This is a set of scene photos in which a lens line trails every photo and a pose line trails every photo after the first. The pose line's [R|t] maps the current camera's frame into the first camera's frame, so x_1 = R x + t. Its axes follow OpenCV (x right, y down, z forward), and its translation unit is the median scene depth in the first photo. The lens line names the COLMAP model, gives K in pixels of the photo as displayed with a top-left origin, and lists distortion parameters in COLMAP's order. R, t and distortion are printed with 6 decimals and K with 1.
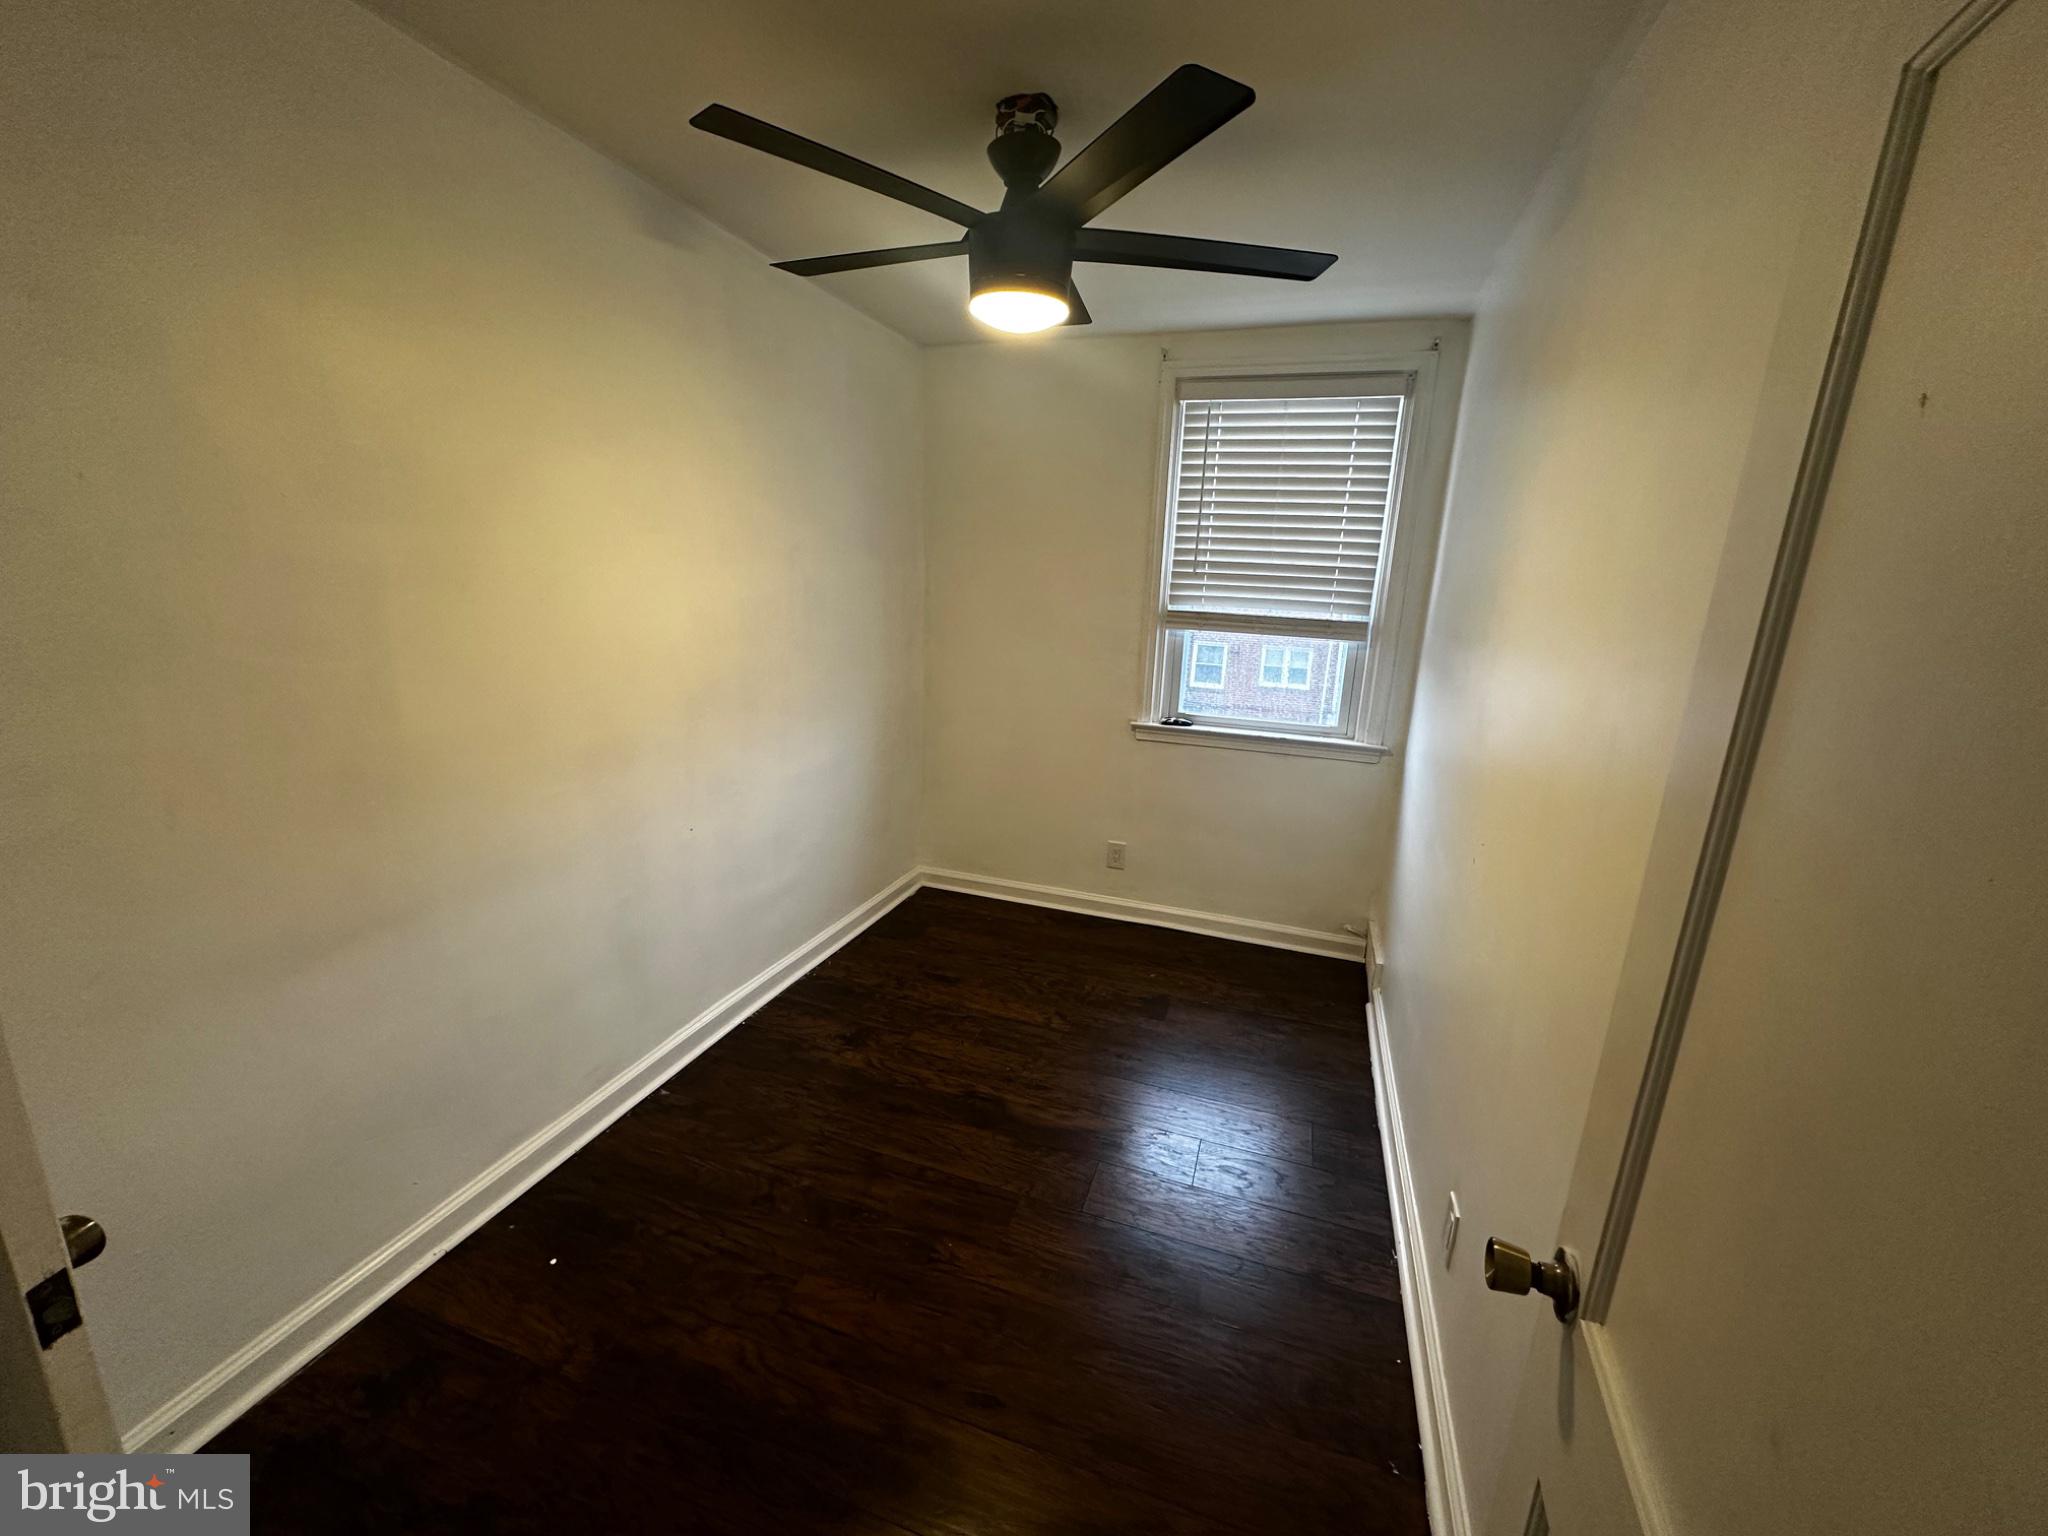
lens RADIAL K [[815.9, 0, 1022.3], [0, 815.9, 768.3], [0, 0, 1]] dist [-0.001956, 0.000506]
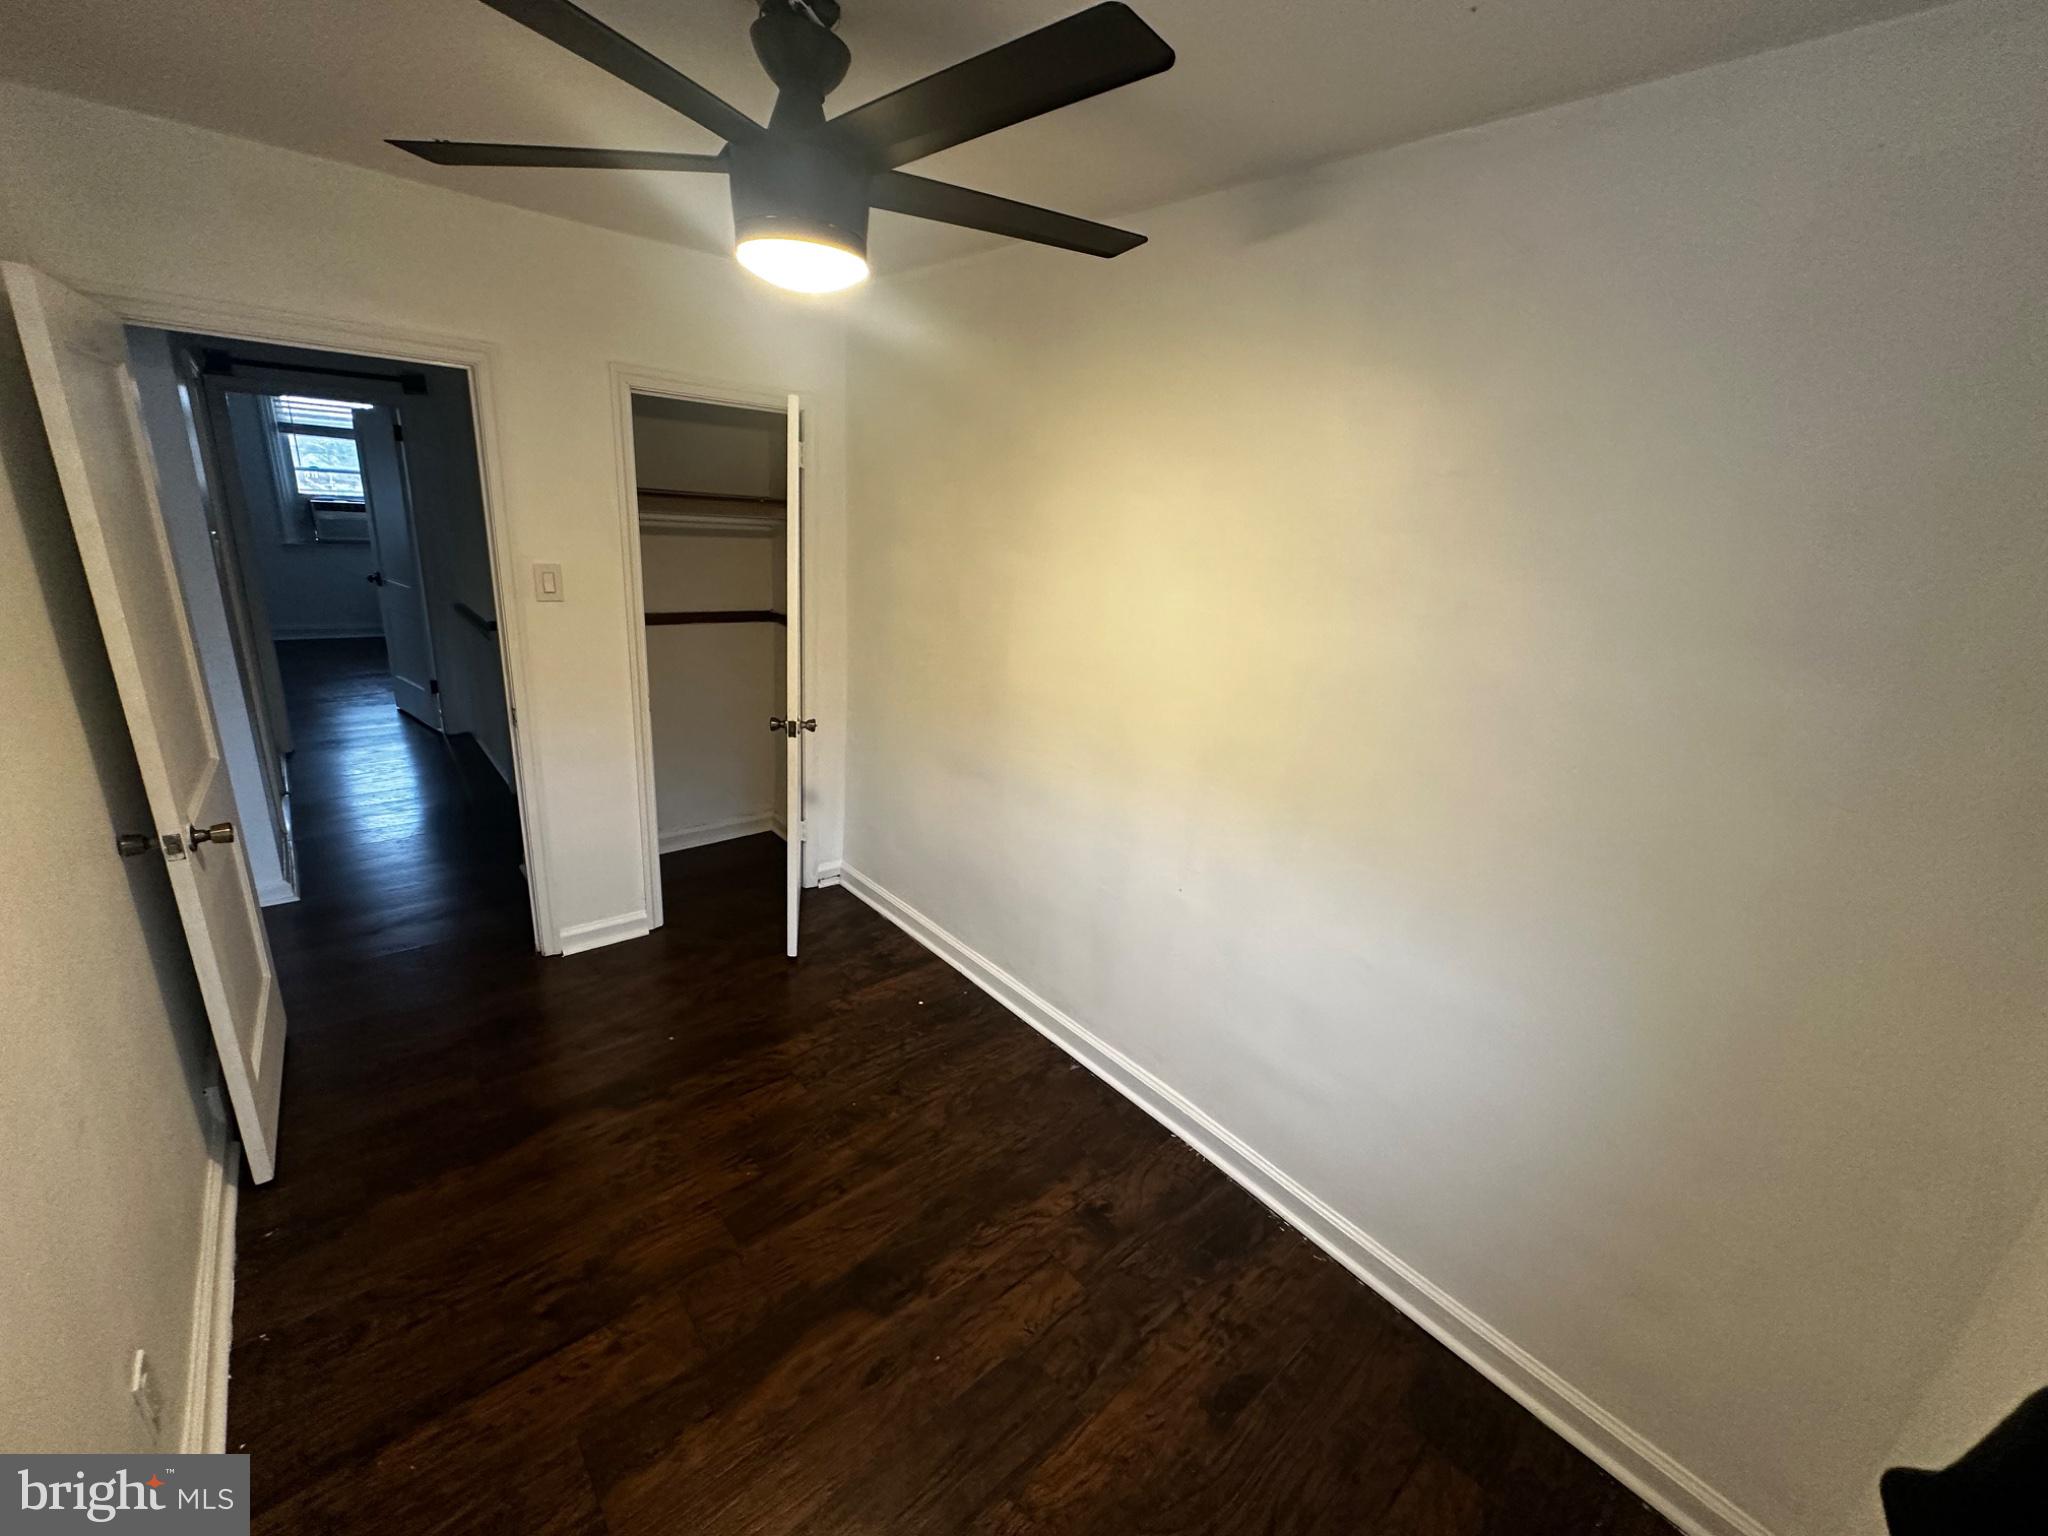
lens RADIAL K [[815.9, 0, 1022.3], [0, 815.9, 768.3], [0, 0, 1]] dist [-0.001956, 0.000506]
pose [[-0.499192, 0.163168, -0.850989, 0.454467], [-0.309082, 0.883972, 0.350801, -0.316006], [0.809491, 0.438143, -0.390840, 1.180267]]
